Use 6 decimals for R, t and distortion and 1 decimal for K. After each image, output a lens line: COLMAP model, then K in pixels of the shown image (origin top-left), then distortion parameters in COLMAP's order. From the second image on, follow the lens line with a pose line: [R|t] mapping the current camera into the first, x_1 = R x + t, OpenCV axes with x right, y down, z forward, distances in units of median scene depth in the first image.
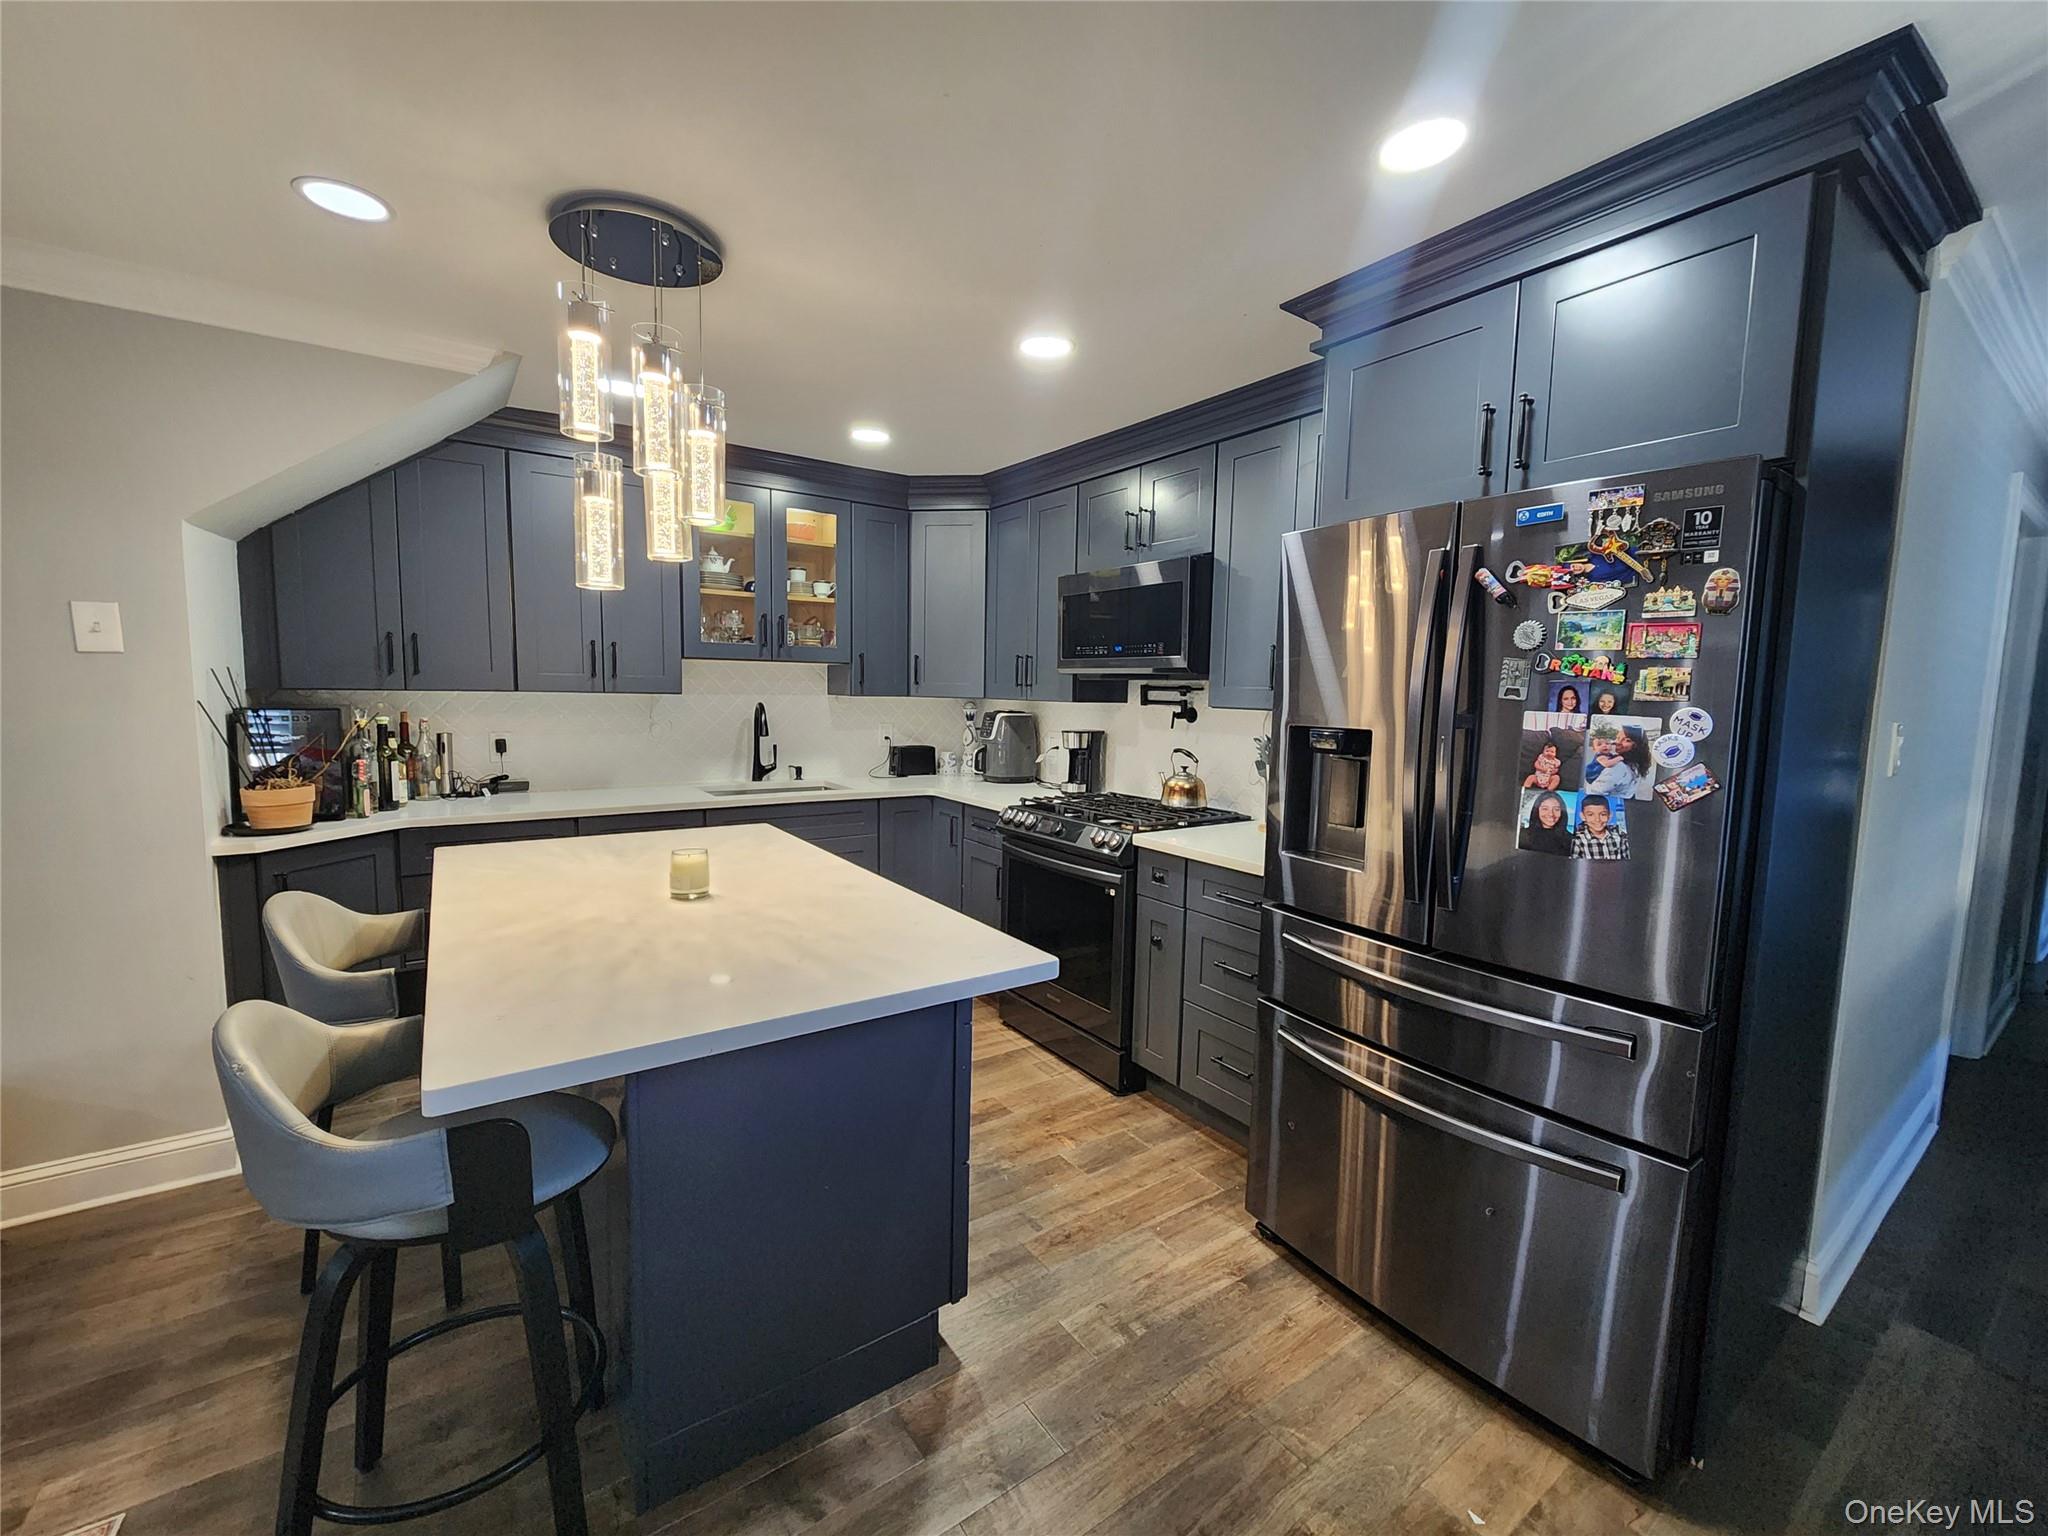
lens RADIAL K [[833.9, 0, 1041.2], [0, 833.9, 773.1], [0, 0, 1]] dist [0.000444, -0.001057]
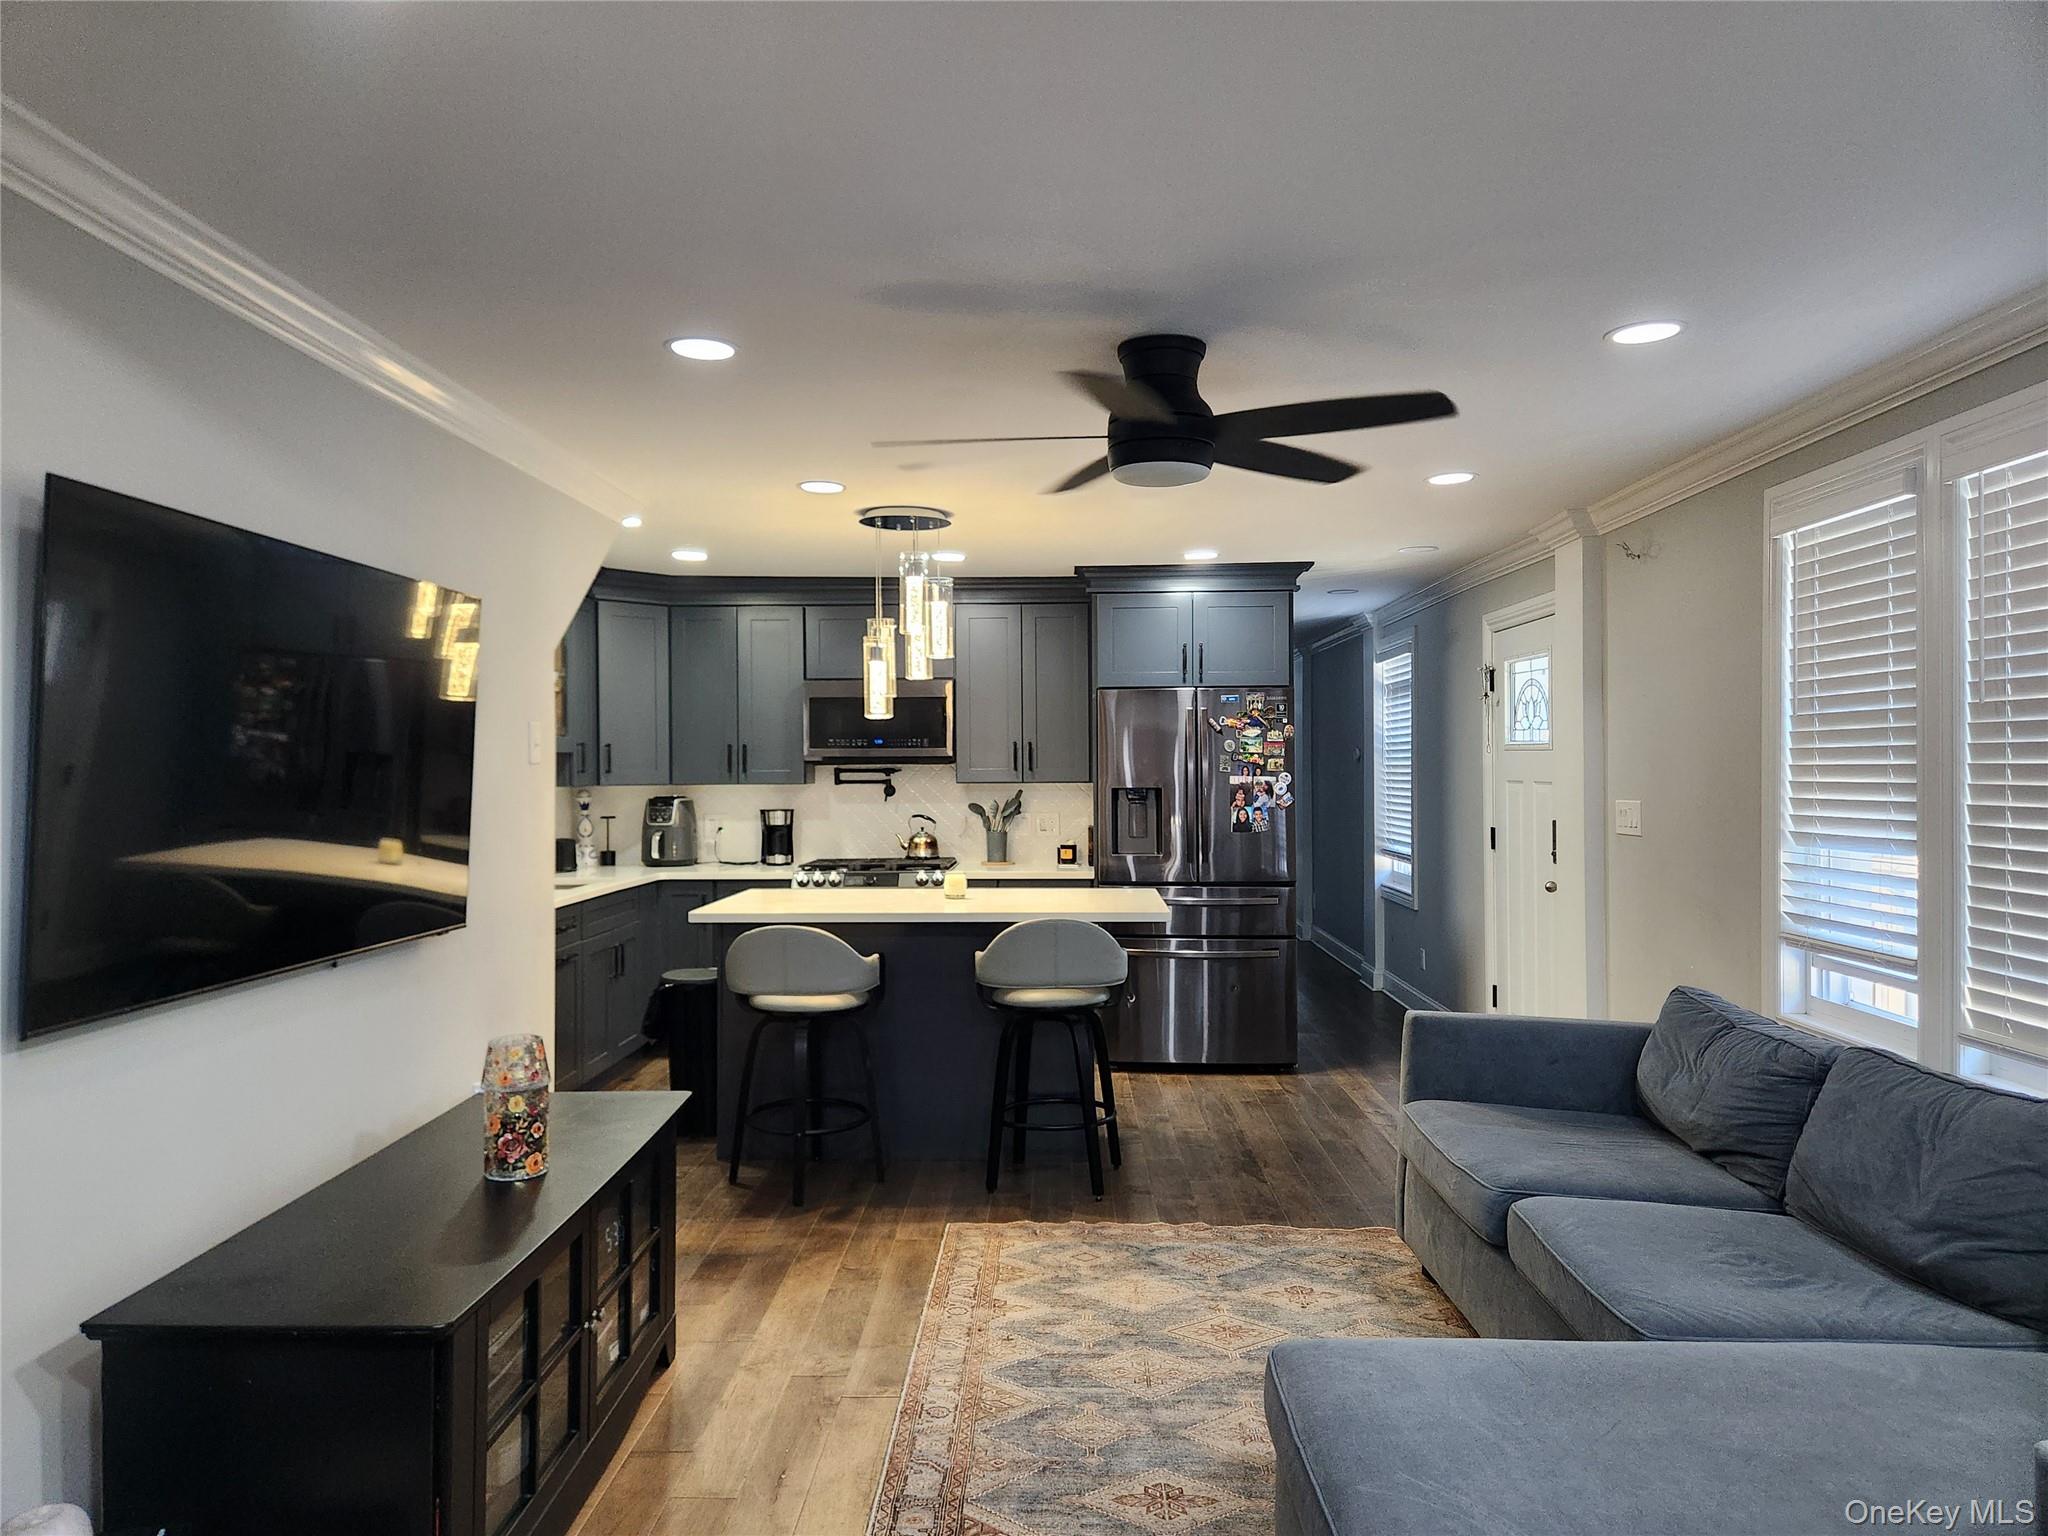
lens RADIAL K [[1386.8, 0, 1009.0], [0, 1386.8, 767.7], [0, 0, 1]] dist [0.060086, -0.037929]
pose [[0.608484, -0.021531, 0.793274, -3.302033], [0.097453, 0.994093, -0.047770, 0.036258], [-0.787559, 0.106374, 0.606988, -1.057991]]
